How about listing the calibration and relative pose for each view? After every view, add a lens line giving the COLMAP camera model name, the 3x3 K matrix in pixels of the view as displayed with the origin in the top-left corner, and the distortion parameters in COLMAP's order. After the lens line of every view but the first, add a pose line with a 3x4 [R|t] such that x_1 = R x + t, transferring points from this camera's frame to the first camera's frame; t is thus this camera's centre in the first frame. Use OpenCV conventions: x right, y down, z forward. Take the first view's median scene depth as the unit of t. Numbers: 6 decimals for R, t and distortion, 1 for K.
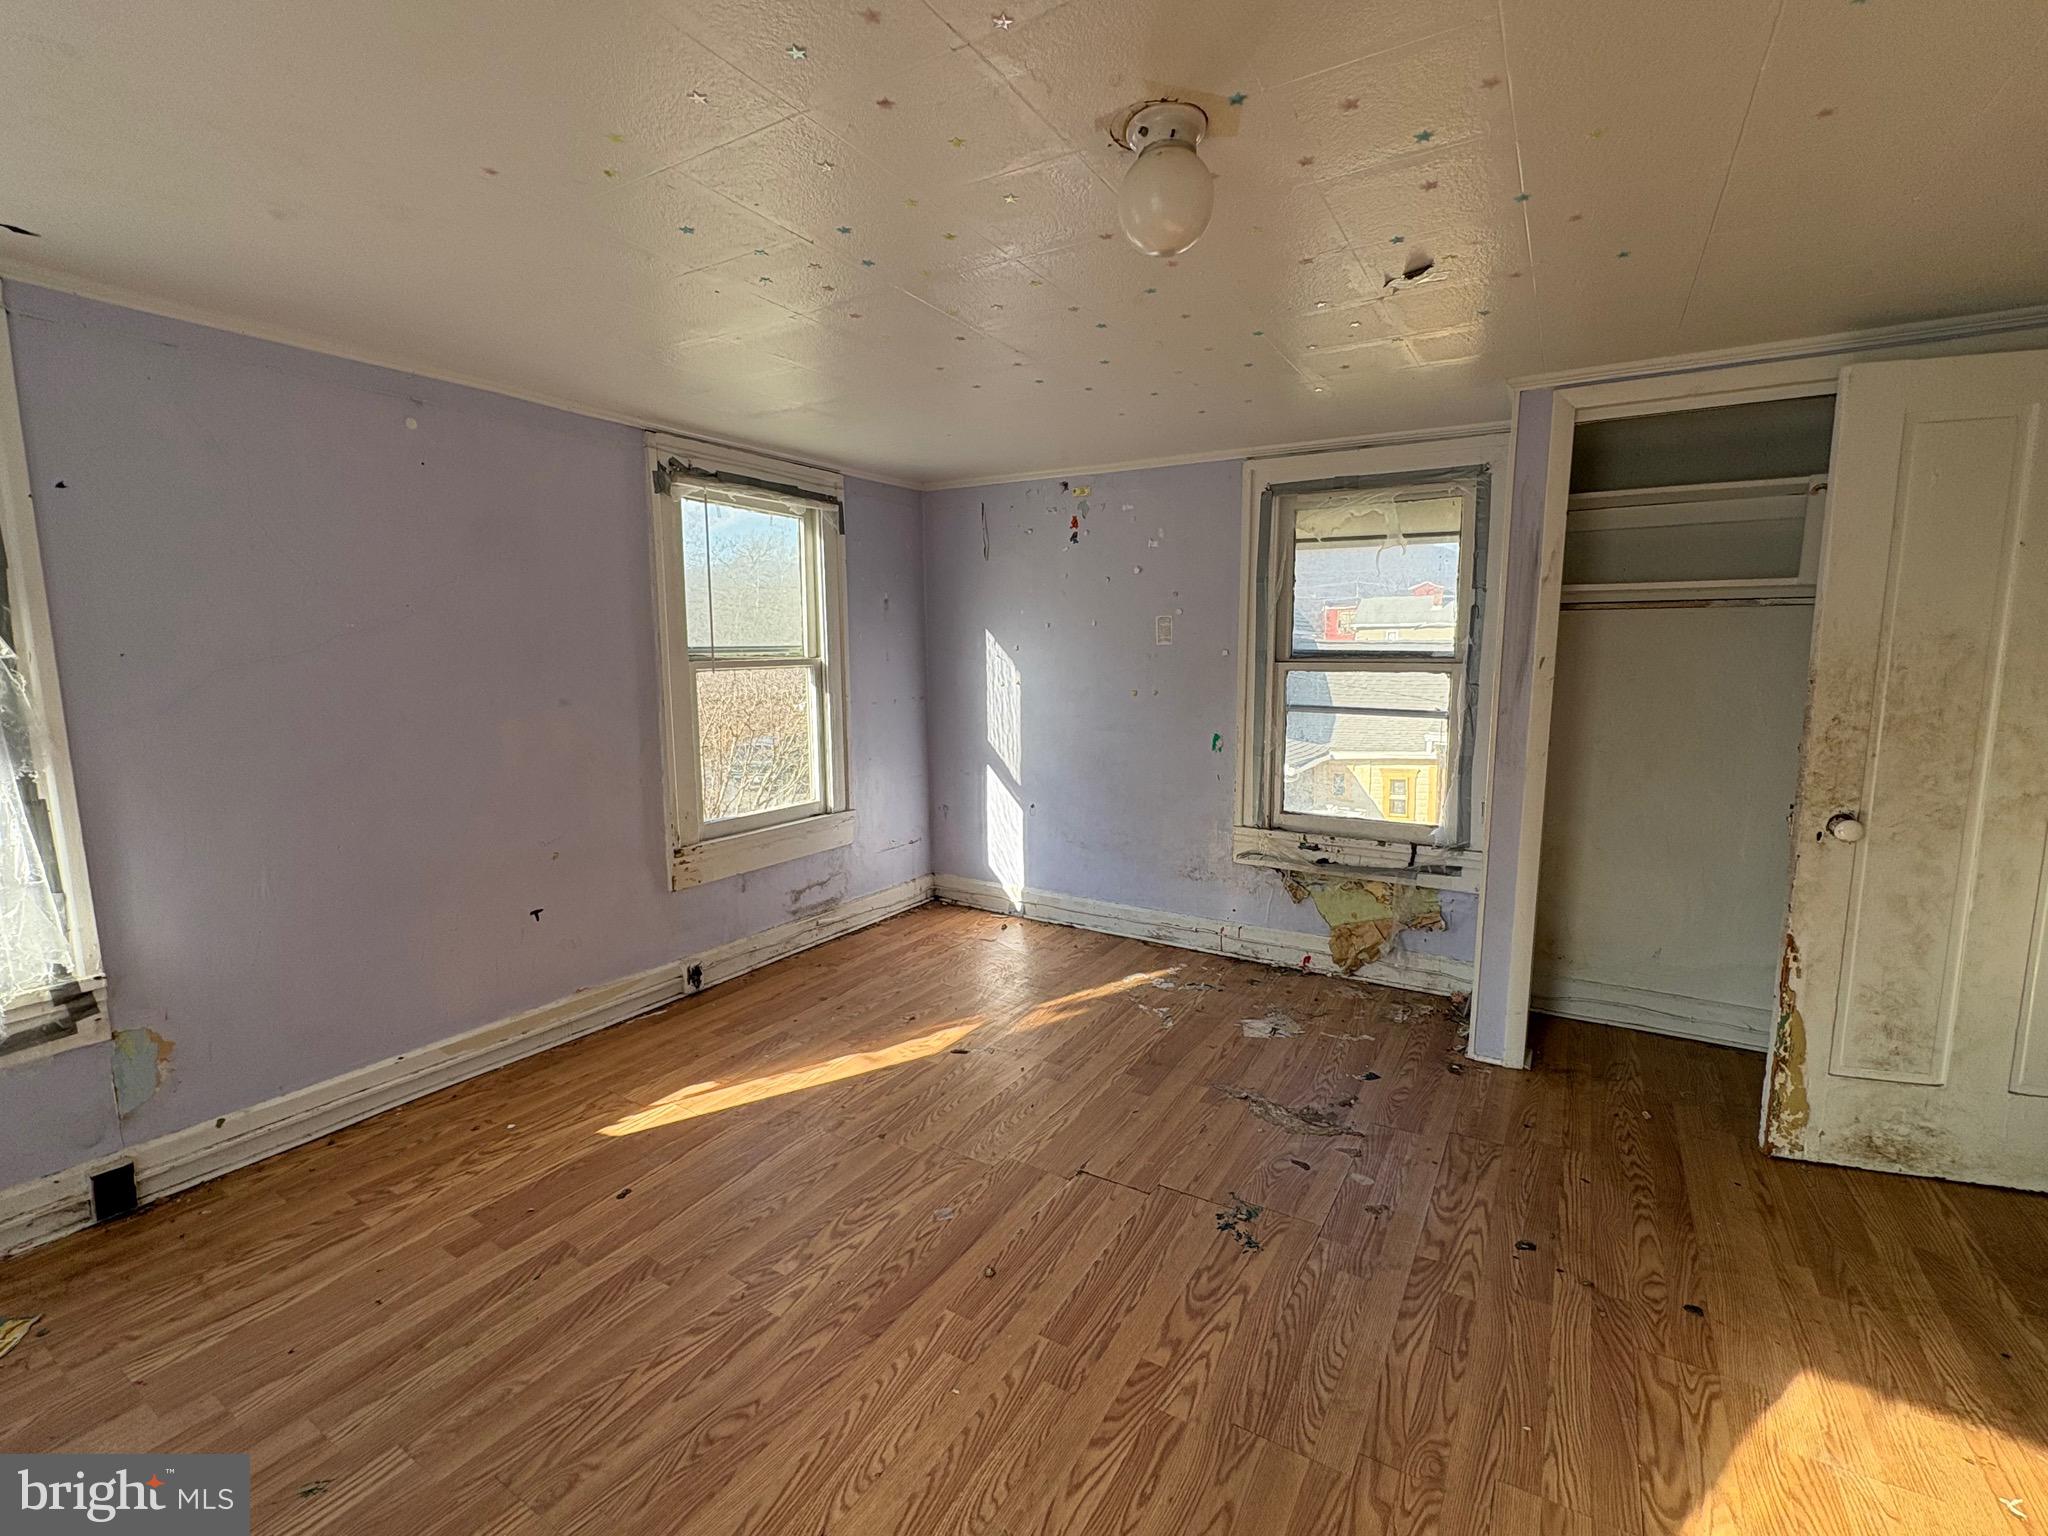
lens RADIAL K [[891.4, 0, 1019.1], [0, 891.4, 764.0], [0, 0, 1]] dist [-0.000670, 0.000322]
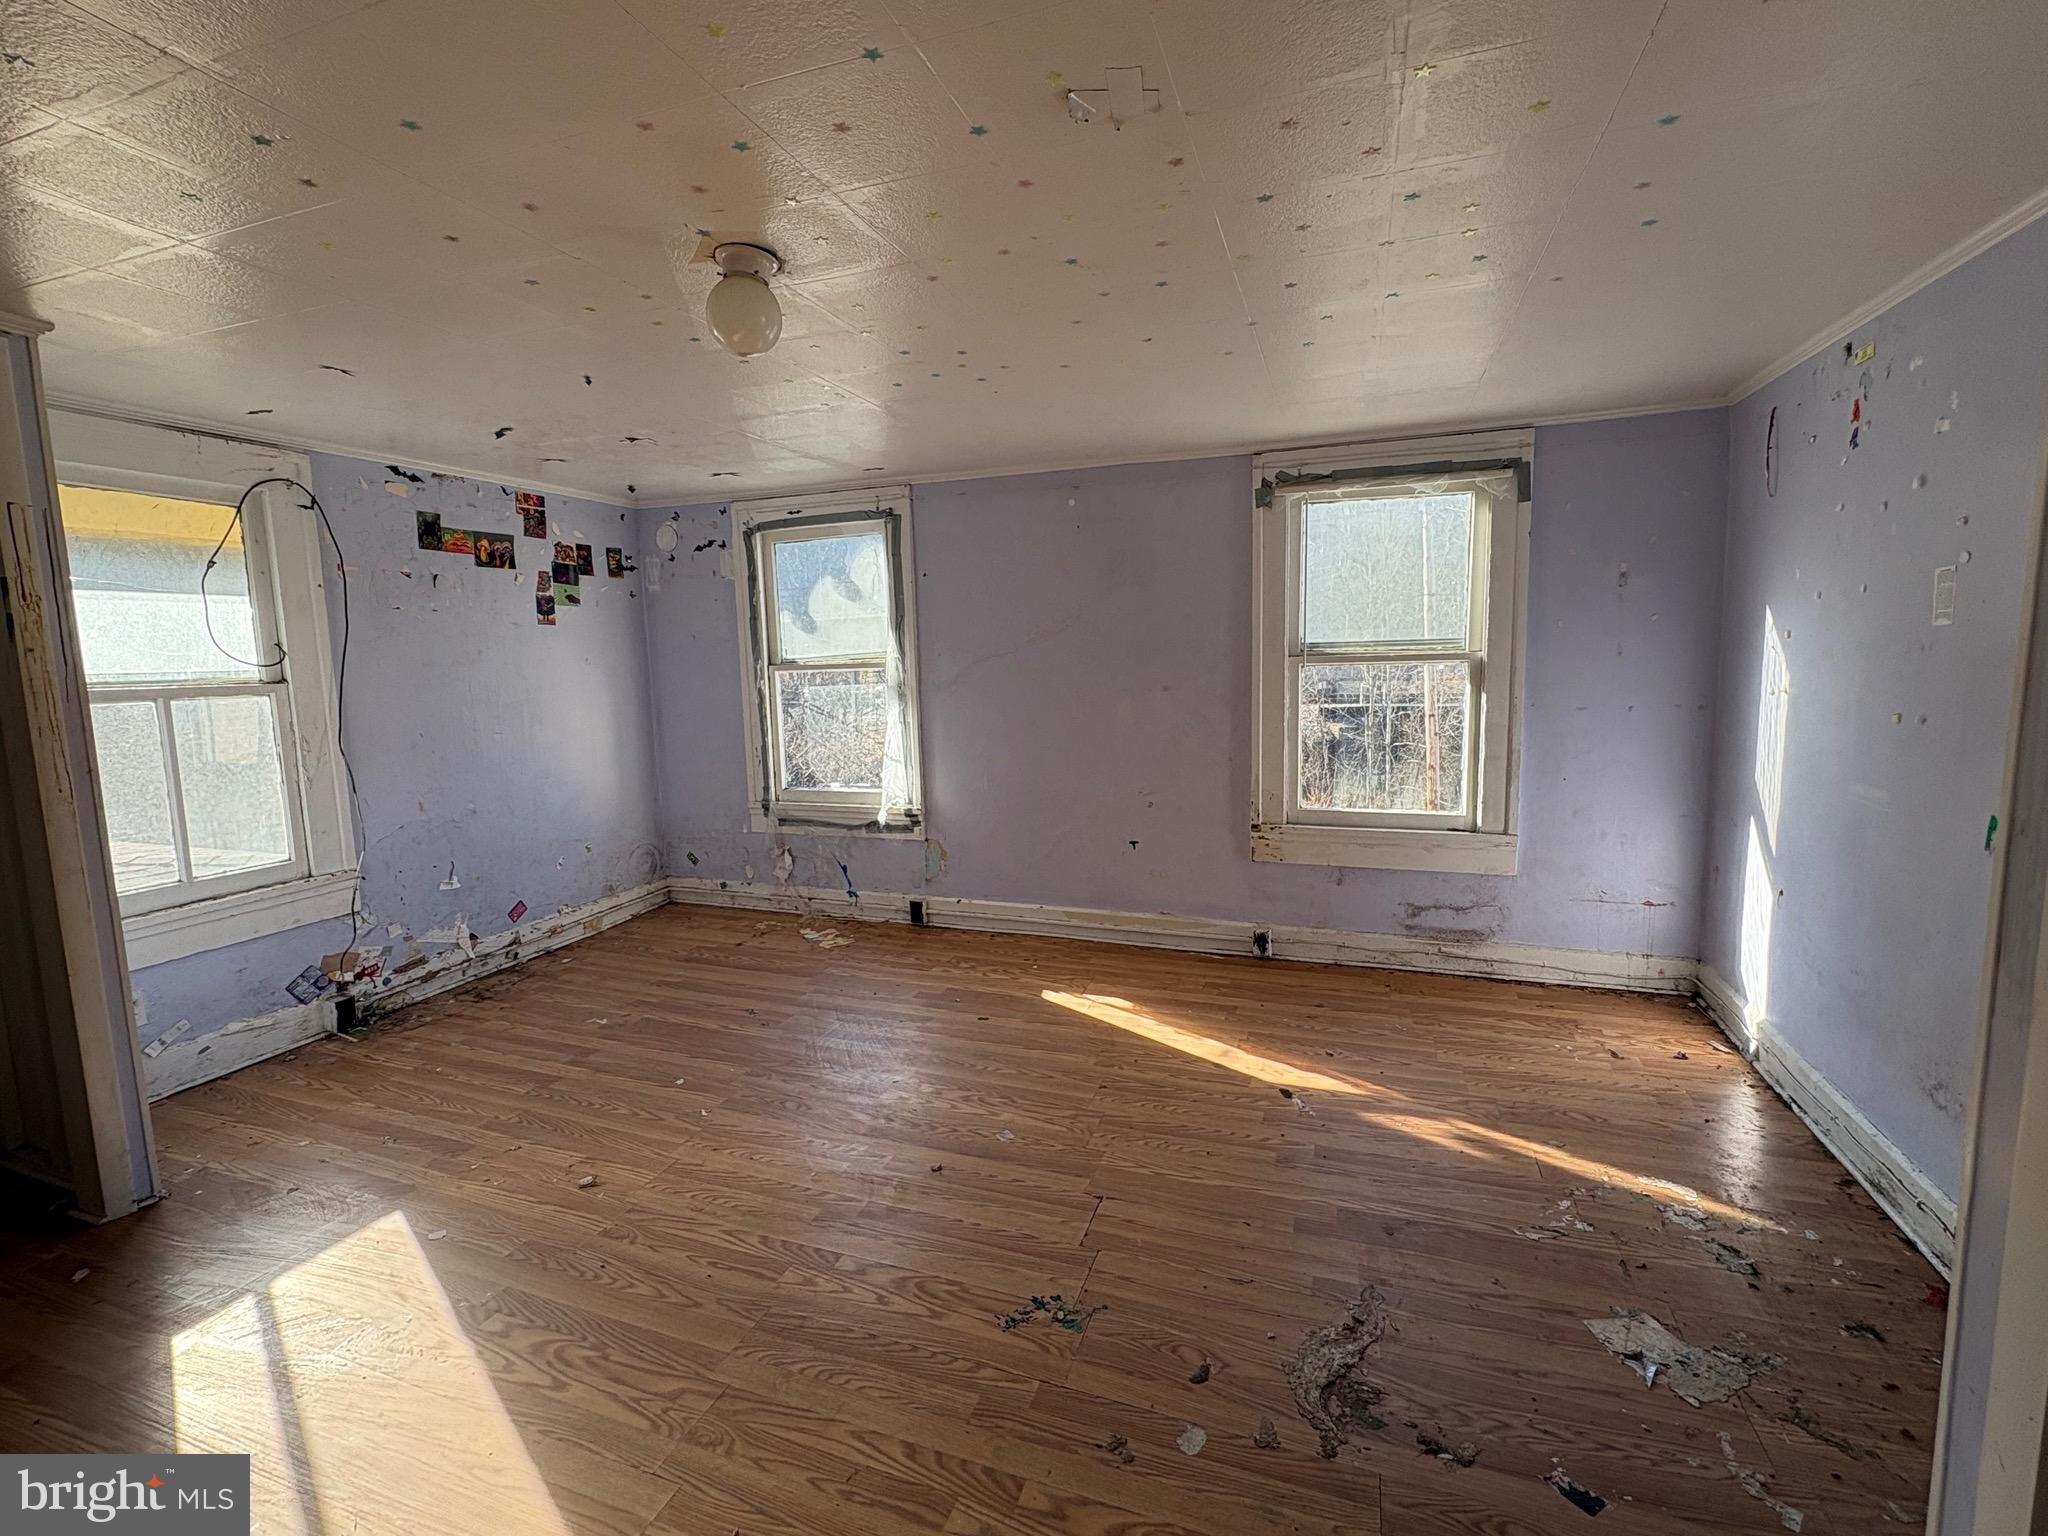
lens RADIAL K [[891.4, 0, 1023.9], [0, 891.4, 763.8], [0, 0, 1]] dist [-0.000670, 0.000322]
pose [[0.218918, 0.121609, -0.968135, 0.646484], [-0.104357, 0.989430, 0.100687, -0.064010], [0.970147, 0.078989, 0.229295, 0.466051]]
